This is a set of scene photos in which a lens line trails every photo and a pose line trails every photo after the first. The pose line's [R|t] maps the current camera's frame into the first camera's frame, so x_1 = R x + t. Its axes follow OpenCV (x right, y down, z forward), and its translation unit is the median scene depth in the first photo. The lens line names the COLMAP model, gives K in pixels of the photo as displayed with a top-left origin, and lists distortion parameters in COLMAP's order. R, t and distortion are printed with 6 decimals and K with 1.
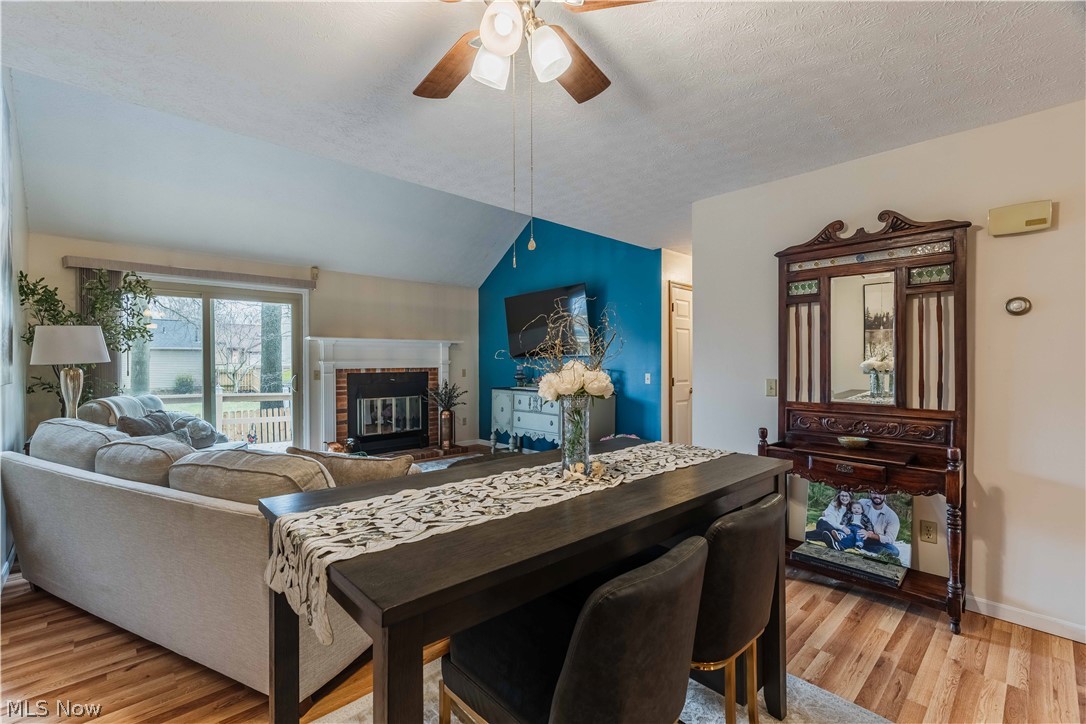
lens RADIAL K [[477.4, 0, 540.5], [0, 477.4, 362.4], [0, 0, 1]] dist [-0.000212, 0.000077]
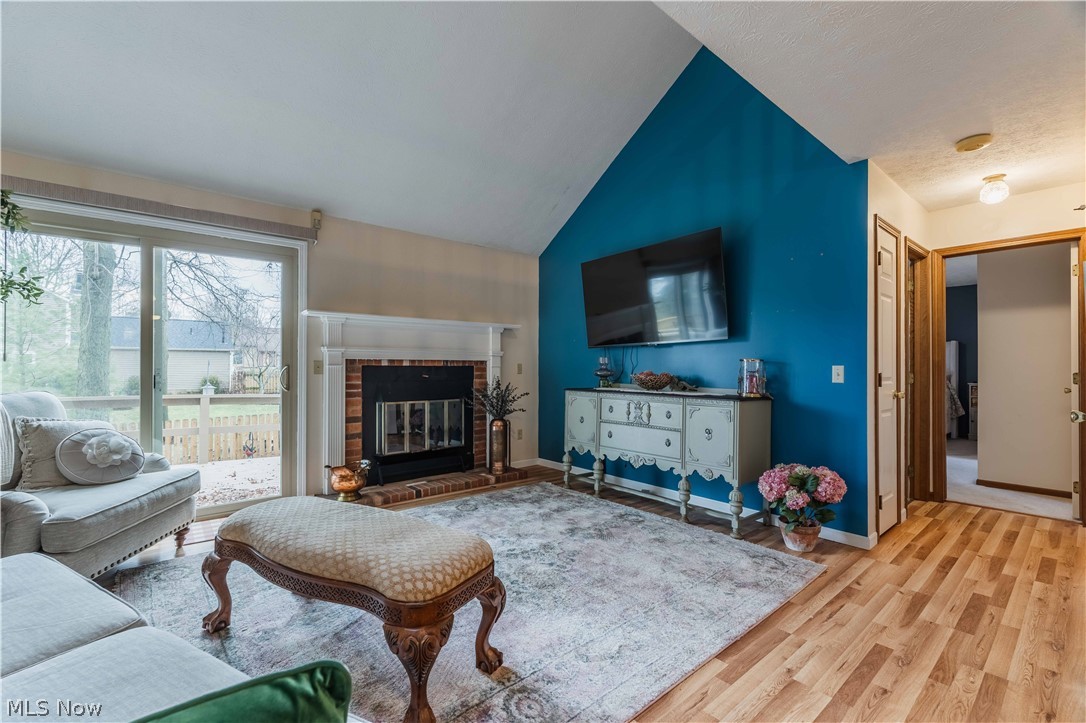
lens RADIAL K [[477.4, 0, 545.5], [0, 477.4, 364.0], [0, 0, 1]] dist [-0.000212, 0.000077]
pose [[0.999056, 0.006108, -0.043005, -0.101256], [-0.006418, 0.999954, -0.007070, 0.022496], [0.042959, 0.007340, 0.999050, 0.297208]]
